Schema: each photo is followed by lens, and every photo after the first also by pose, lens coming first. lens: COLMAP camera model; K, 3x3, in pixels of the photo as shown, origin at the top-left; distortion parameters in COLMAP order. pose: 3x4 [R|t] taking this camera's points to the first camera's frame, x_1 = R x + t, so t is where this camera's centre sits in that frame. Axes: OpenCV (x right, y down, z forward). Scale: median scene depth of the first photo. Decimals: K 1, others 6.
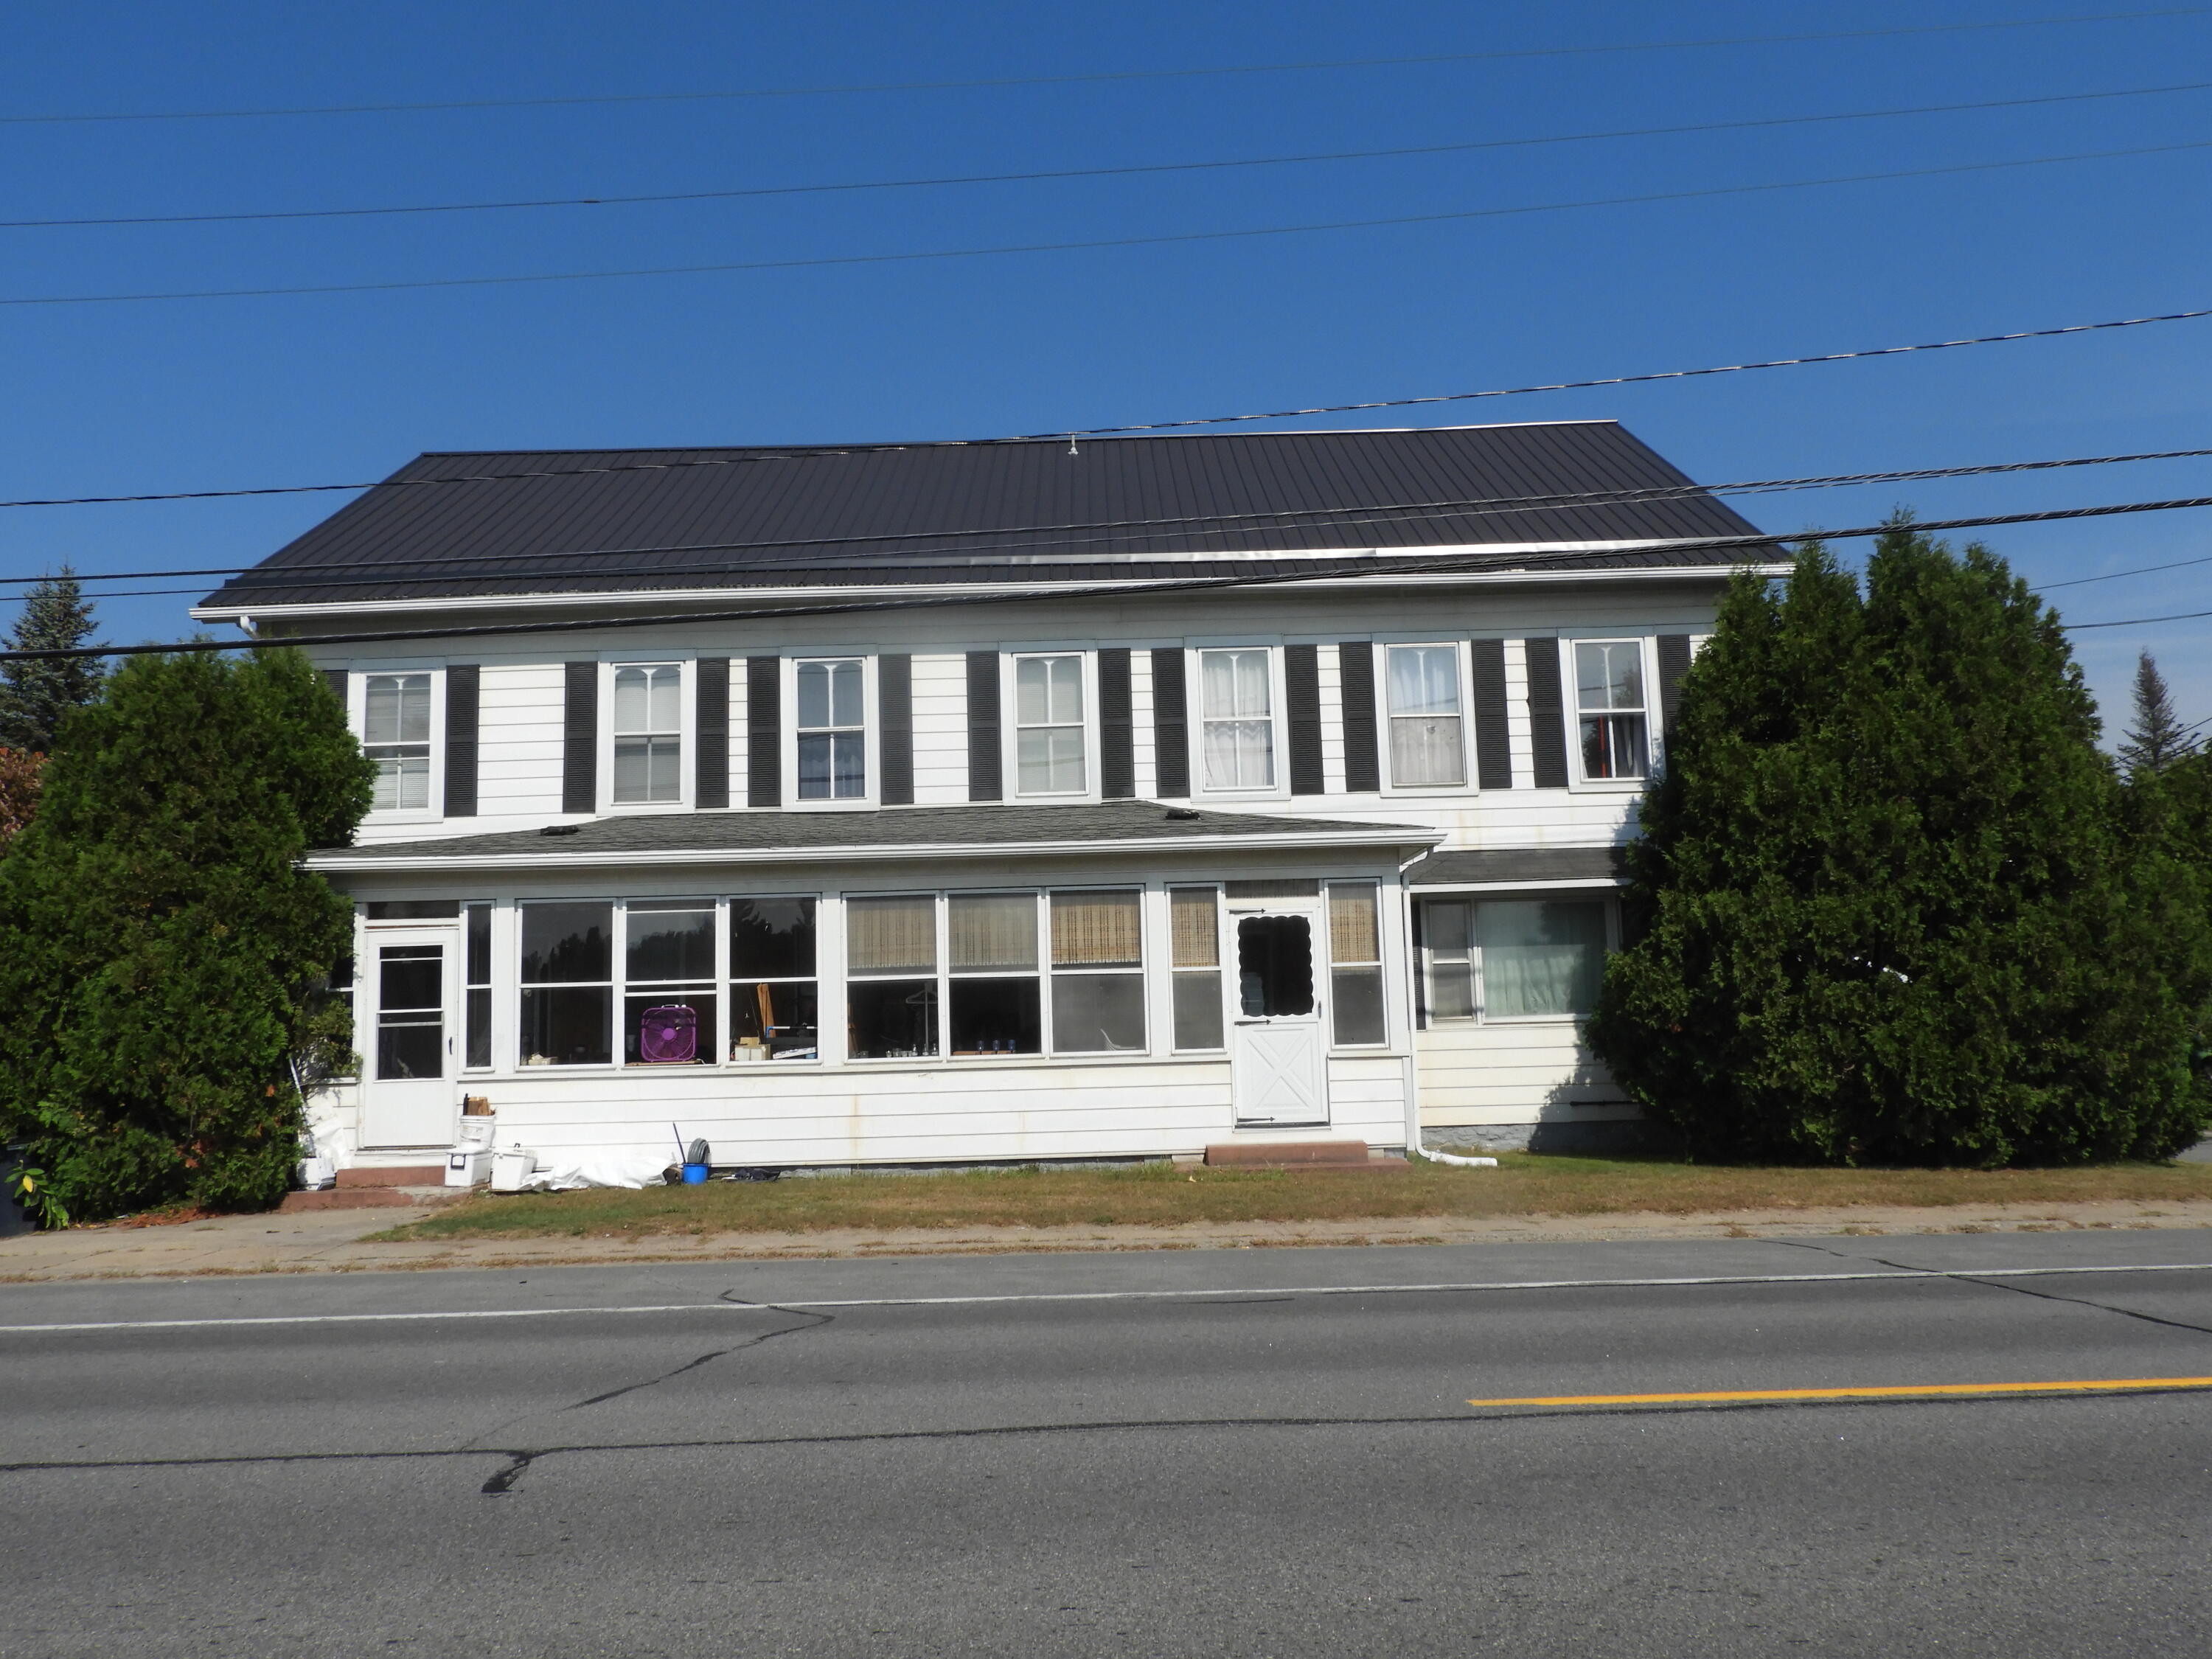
lens RADIAL K [[1748.0, 0, 1106.0], [0, 1748.0, 829.5], [0, 0, 1]] dist [0.006267, 0.002800]
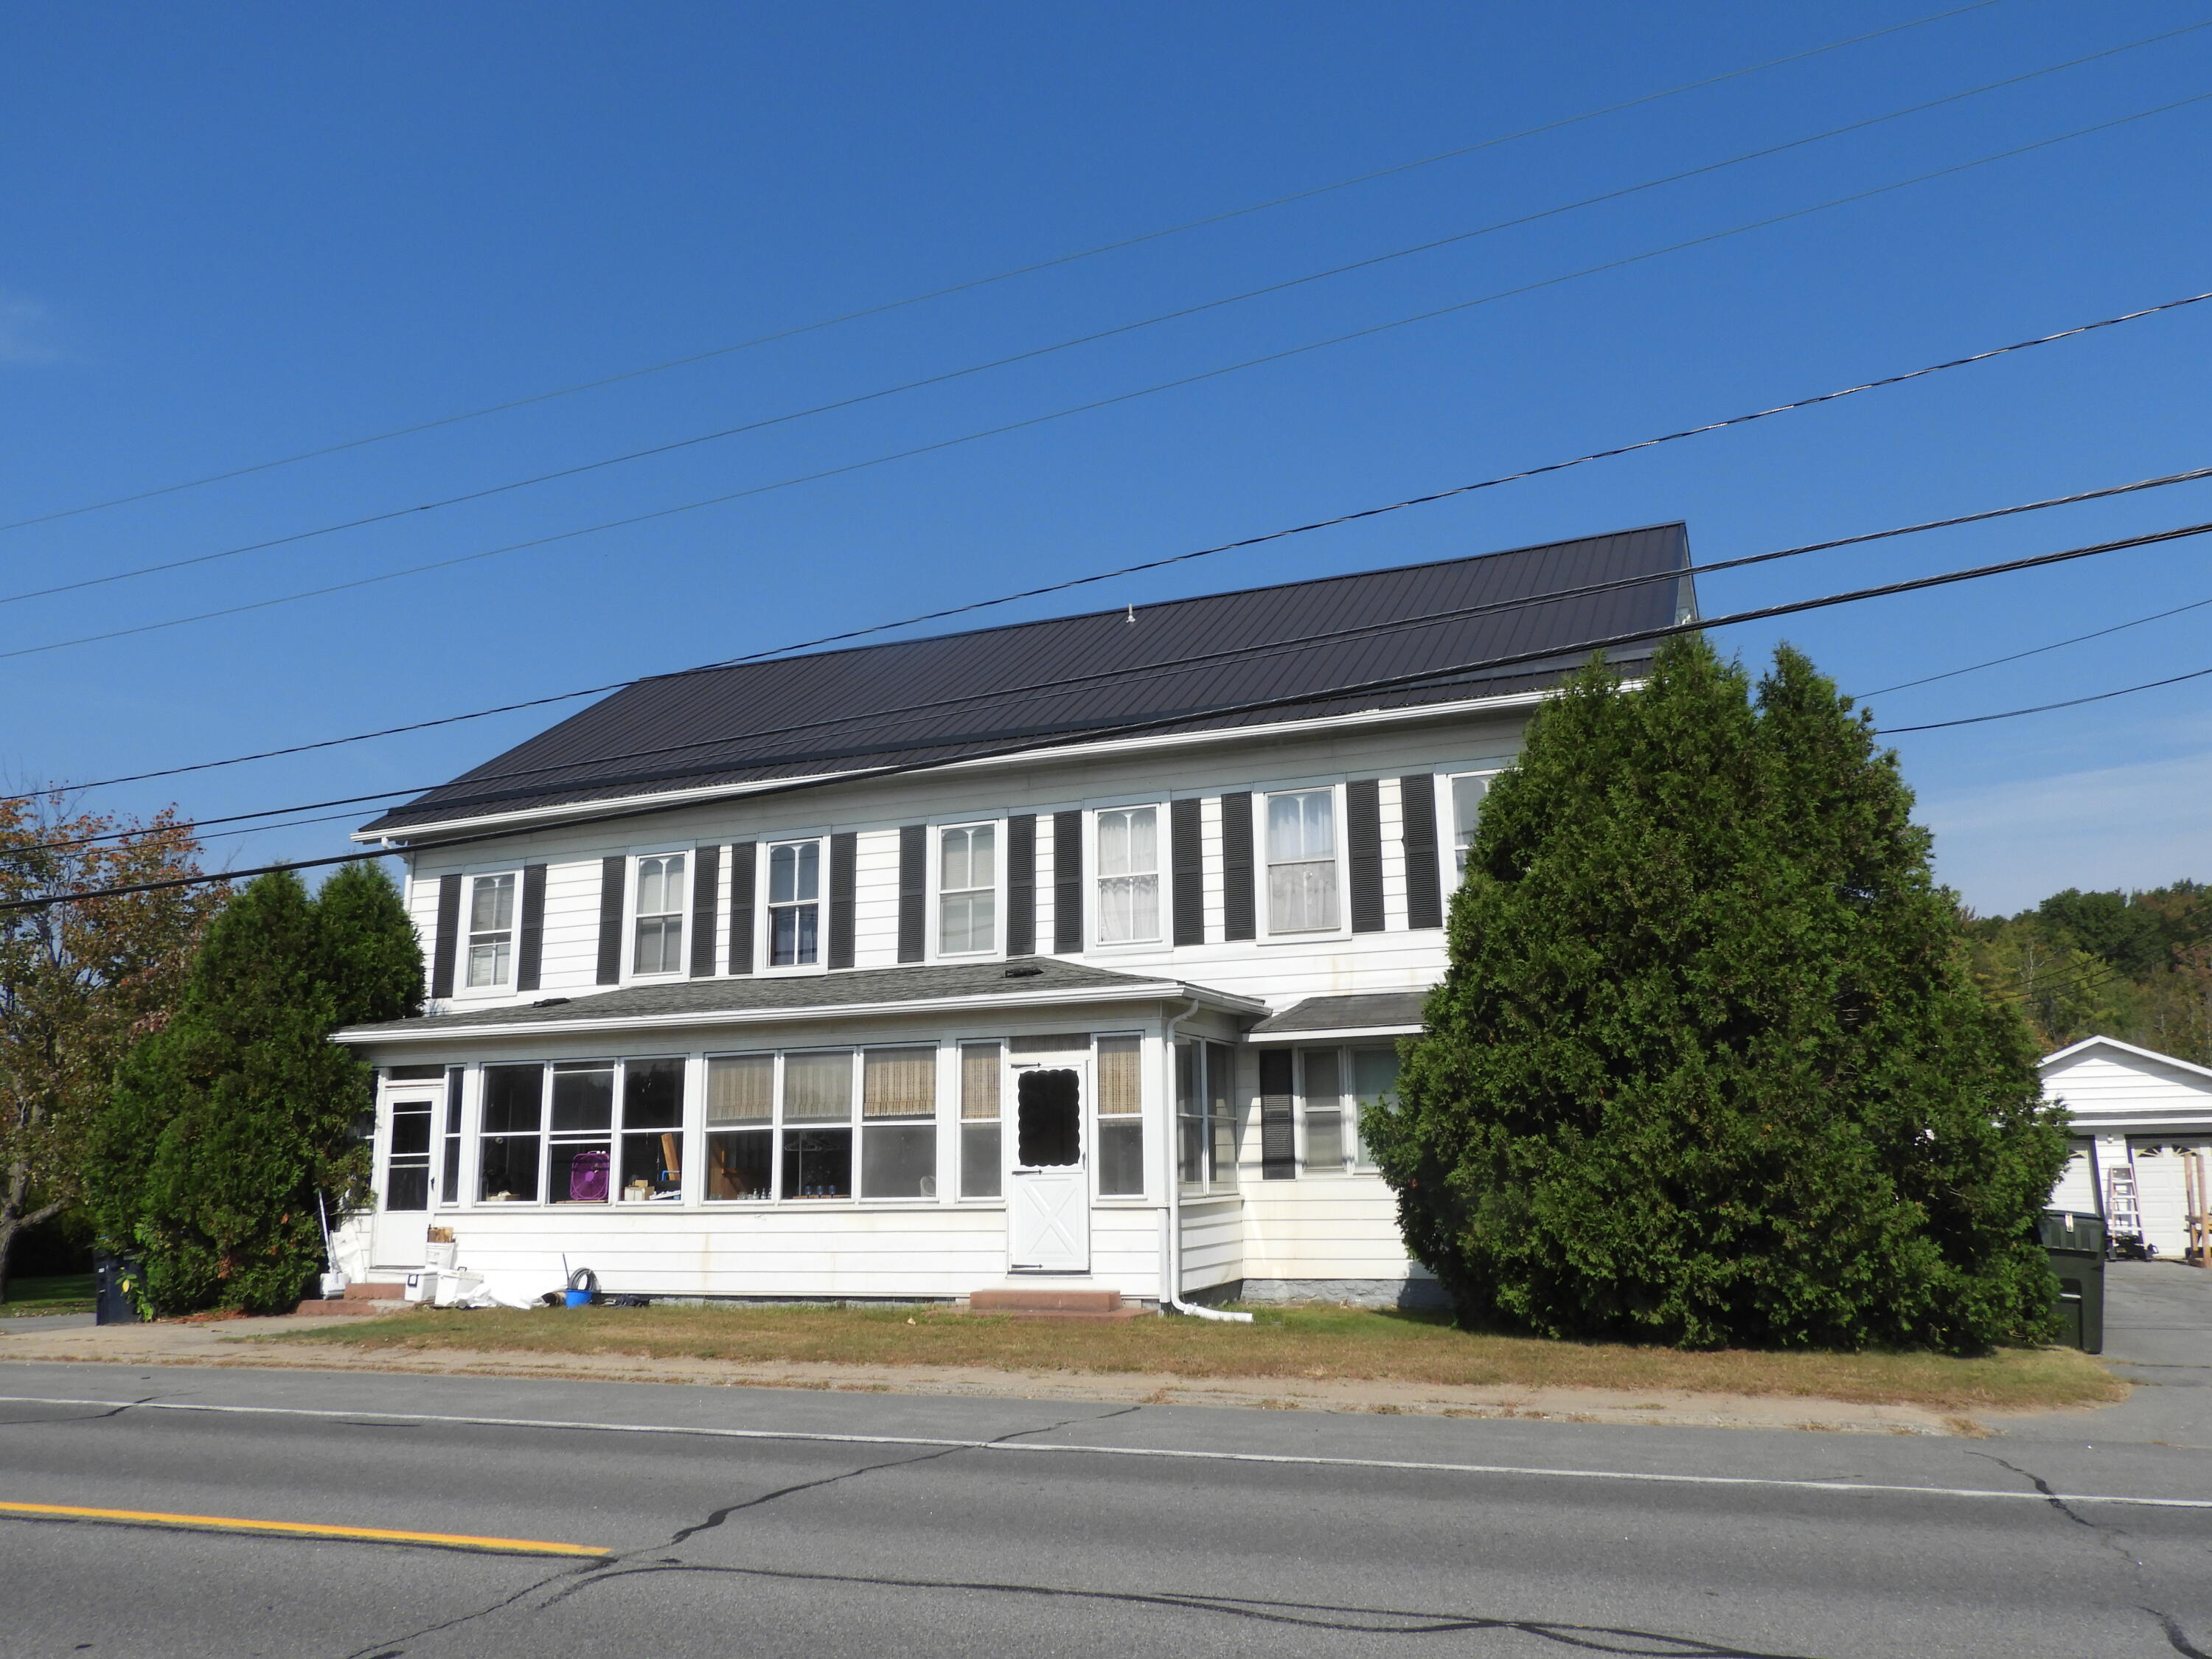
lens RADIAL K [[1748.0, 0, 1106.0], [0, 1748.0, 829.5], [0, 0, 1]] dist [0.006267, 0.002800]
pose [[0.921038, -0.063509, -0.384260, 0.540281], [0.036664, 0.996372, -0.076797, -0.012302], [0.387743, 0.056644, 0.920025, 0.039811]]
